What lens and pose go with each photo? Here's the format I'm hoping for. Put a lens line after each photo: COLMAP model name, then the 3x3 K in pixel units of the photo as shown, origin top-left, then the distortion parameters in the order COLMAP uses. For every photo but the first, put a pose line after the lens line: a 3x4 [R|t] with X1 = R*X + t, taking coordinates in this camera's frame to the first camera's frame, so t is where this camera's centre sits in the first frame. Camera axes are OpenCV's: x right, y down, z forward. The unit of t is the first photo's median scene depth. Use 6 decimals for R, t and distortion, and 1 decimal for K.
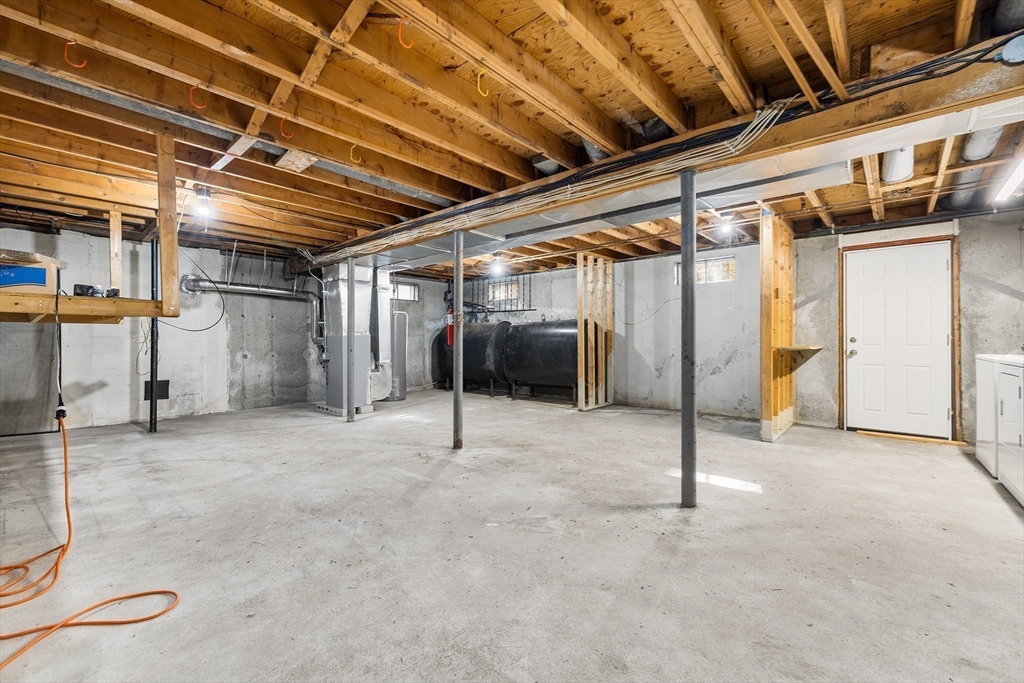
lens RADIAL K [[445.6, 0, 503.8], [0, 445.6, 342.6], [0, 0, 1]] dist [0.001451, 0.000683]
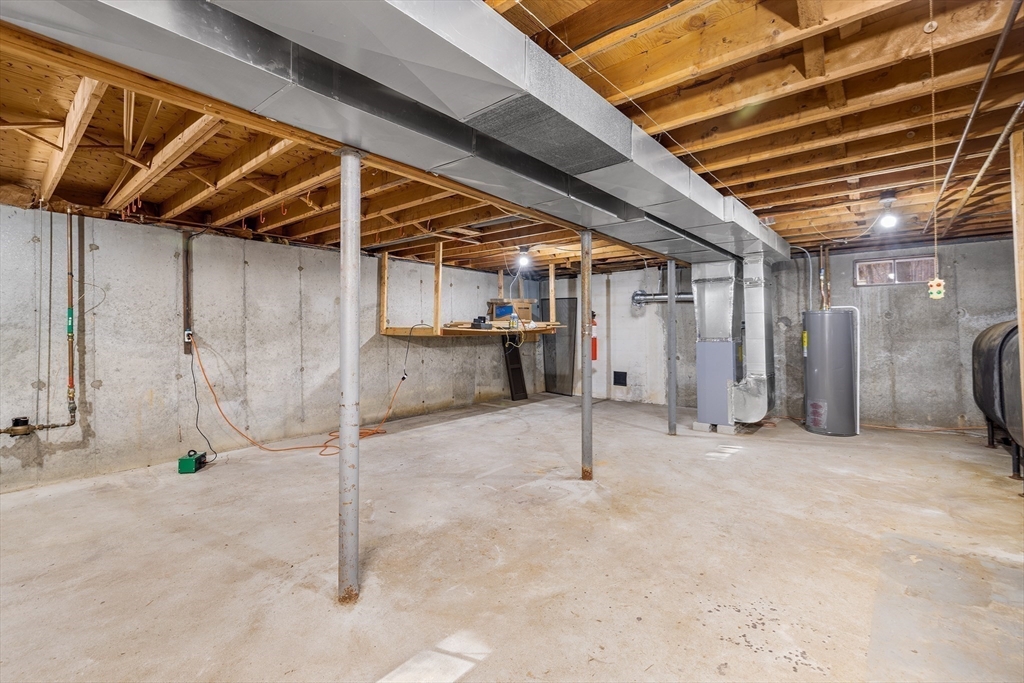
lens RADIAL K [[445.6, 0, 504.6], [0, 445.6, 330.6], [0, 0, 1]] dist [0.001451, 0.000683]
pose [[0.019329, 0.001667, -0.999812, 1.025392], [-0.002939, 0.999994, 0.001610, -0.073789], [0.999809, 0.002907, 0.019334, 1.098424]]
